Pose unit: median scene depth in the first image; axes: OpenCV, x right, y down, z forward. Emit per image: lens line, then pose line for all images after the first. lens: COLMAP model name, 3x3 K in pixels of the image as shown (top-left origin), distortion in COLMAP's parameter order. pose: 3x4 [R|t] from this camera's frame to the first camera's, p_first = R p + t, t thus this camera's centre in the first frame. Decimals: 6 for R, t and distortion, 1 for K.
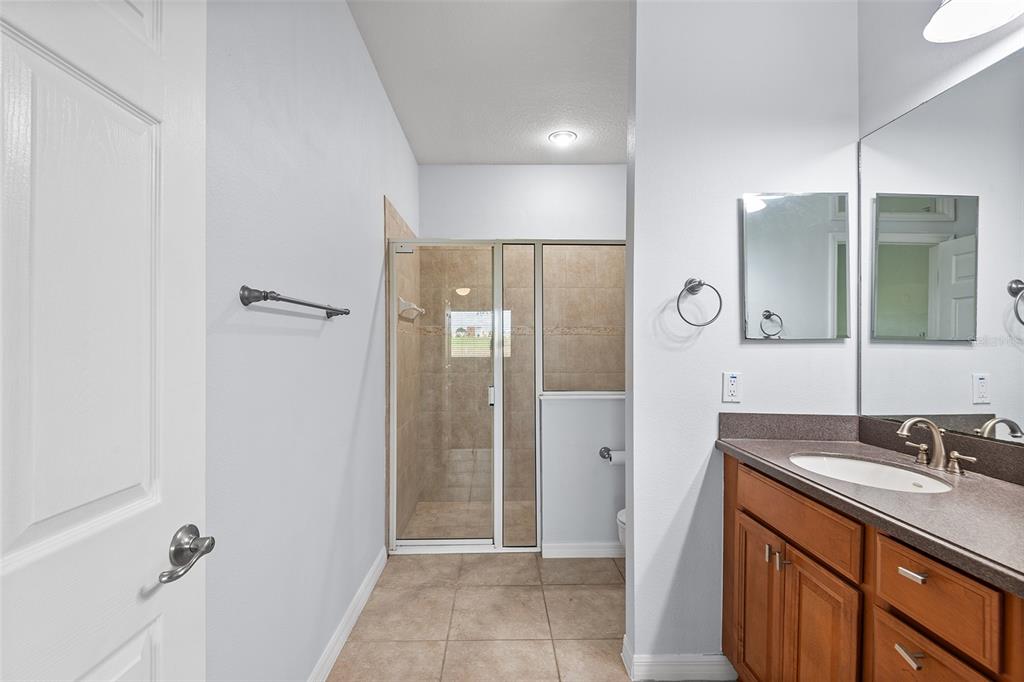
lens RADIAL K [[469.7, 0, 502.6], [0, 469.7, 342.9], [0, 0, 1]] dist [0.020755, -0.011345]
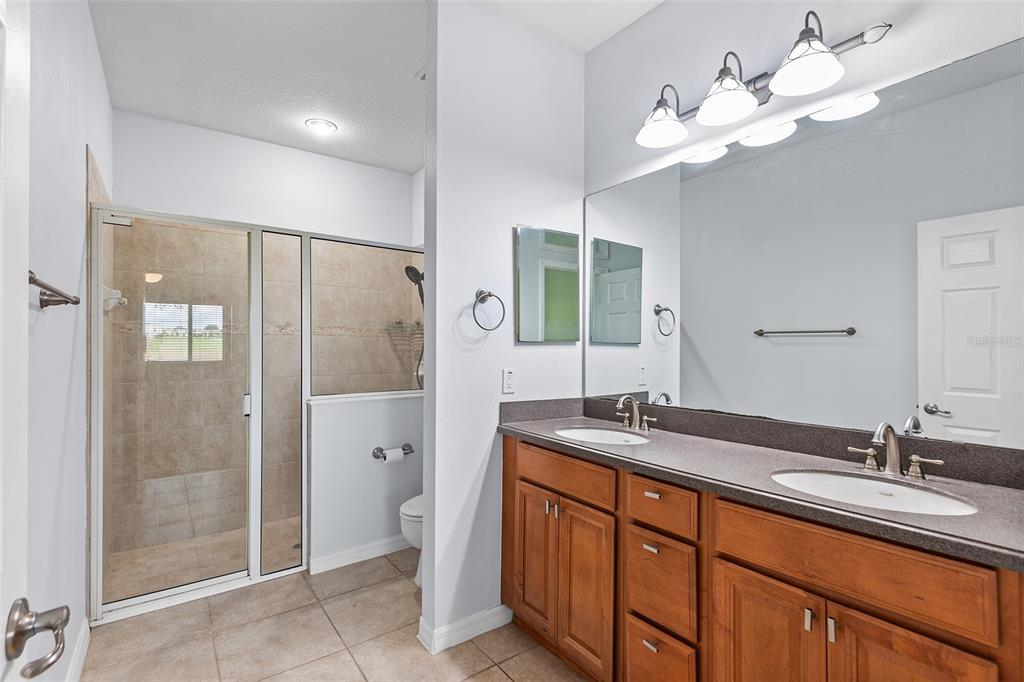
lens RADIAL K [[469.7, 0, 521.3], [0, 469.7, 343.1], [0, 0, 1]] dist [0.020755, -0.011345]
pose [[0.814174, 0.004860, 0.580600, -0.177424], [-0.003643, 0.999988, -0.003263, 0.000242], [-0.580609, 0.000541, 0.814182, -0.003560]]
